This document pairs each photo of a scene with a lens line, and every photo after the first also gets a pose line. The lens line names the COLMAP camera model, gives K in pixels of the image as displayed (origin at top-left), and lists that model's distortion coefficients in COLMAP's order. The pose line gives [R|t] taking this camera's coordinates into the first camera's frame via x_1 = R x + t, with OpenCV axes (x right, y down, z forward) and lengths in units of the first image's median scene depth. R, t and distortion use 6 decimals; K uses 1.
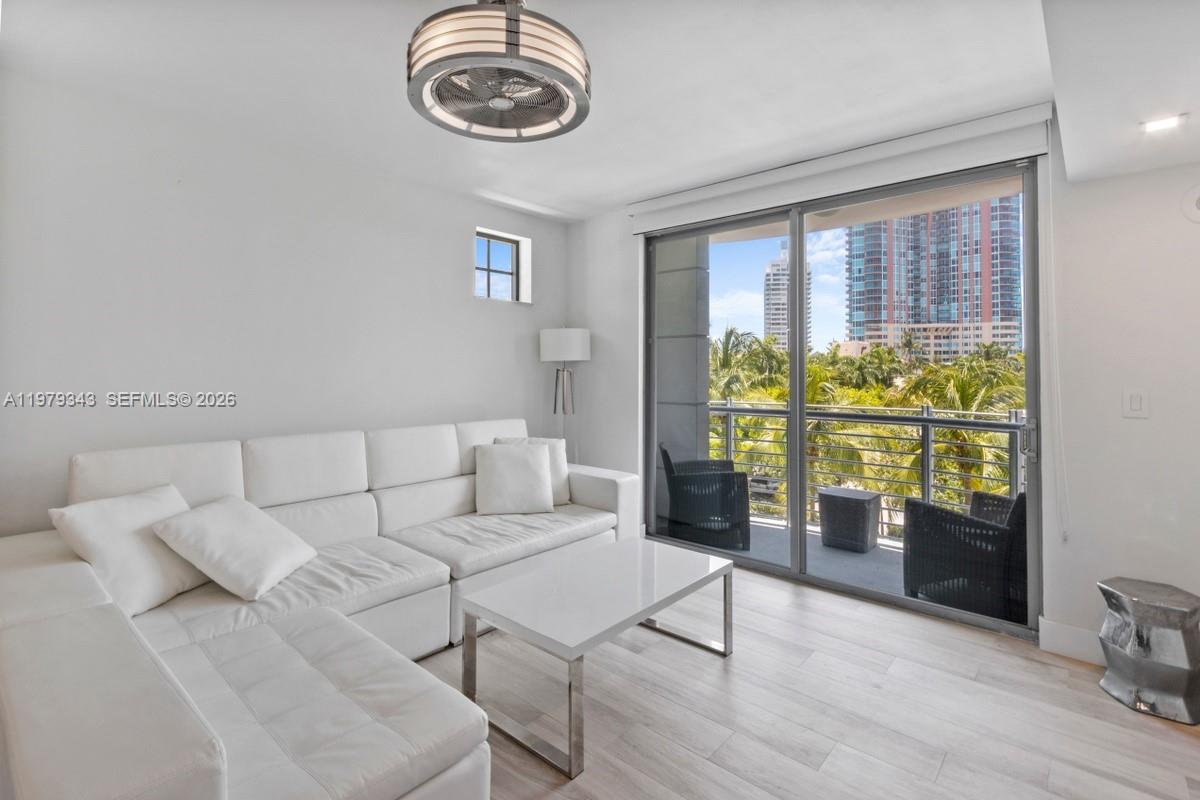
lens RADIAL K [[560.6, 0, 598.0], [0, 560.6, 365.5], [0, 0, 1]] dist [0.001671, -0.000079]
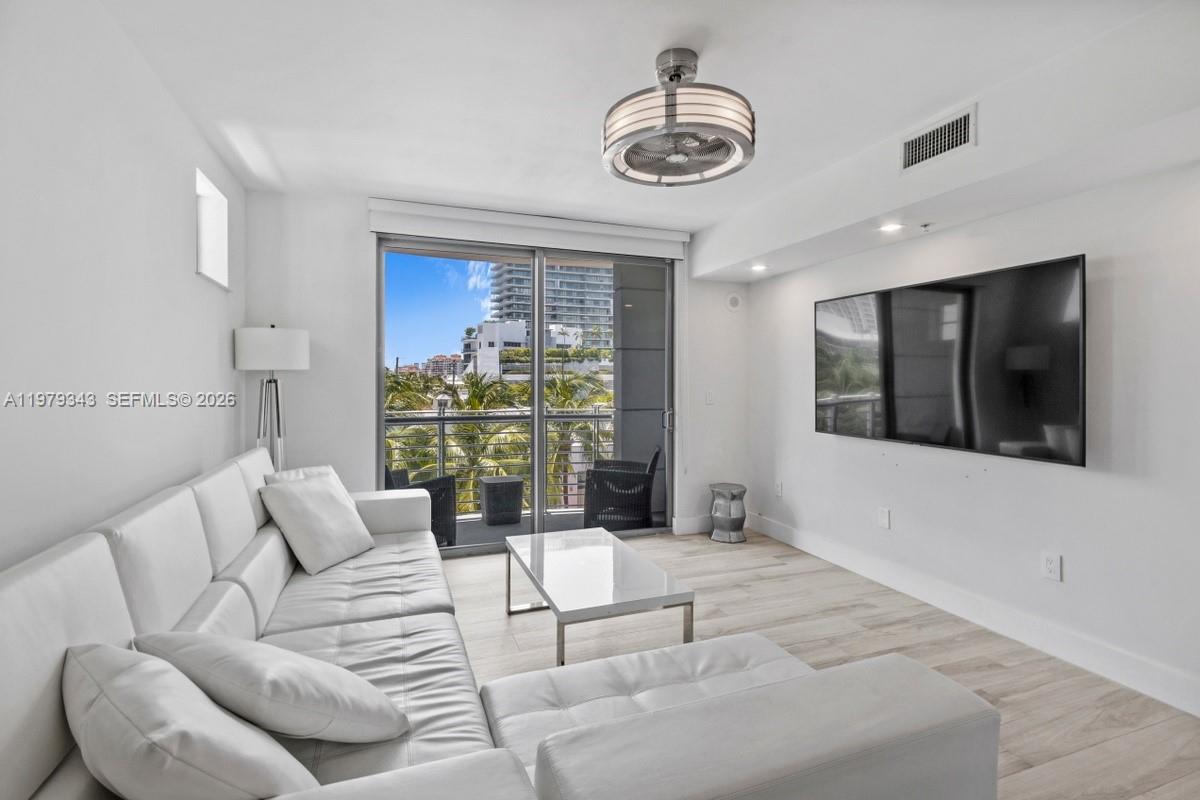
lens RADIAL K [[548.9, 0, 599.3], [0, 548.9, 385.1], [0, 0, 1]] dist [-0.000554, -0.000784]
pose [[0.462256, -0.010548, 0.886684, -0.874520], [-0.005259, 0.999879, 0.014636, -0.000573], [-0.886731, -0.011429, 0.462145, 0.408203]]
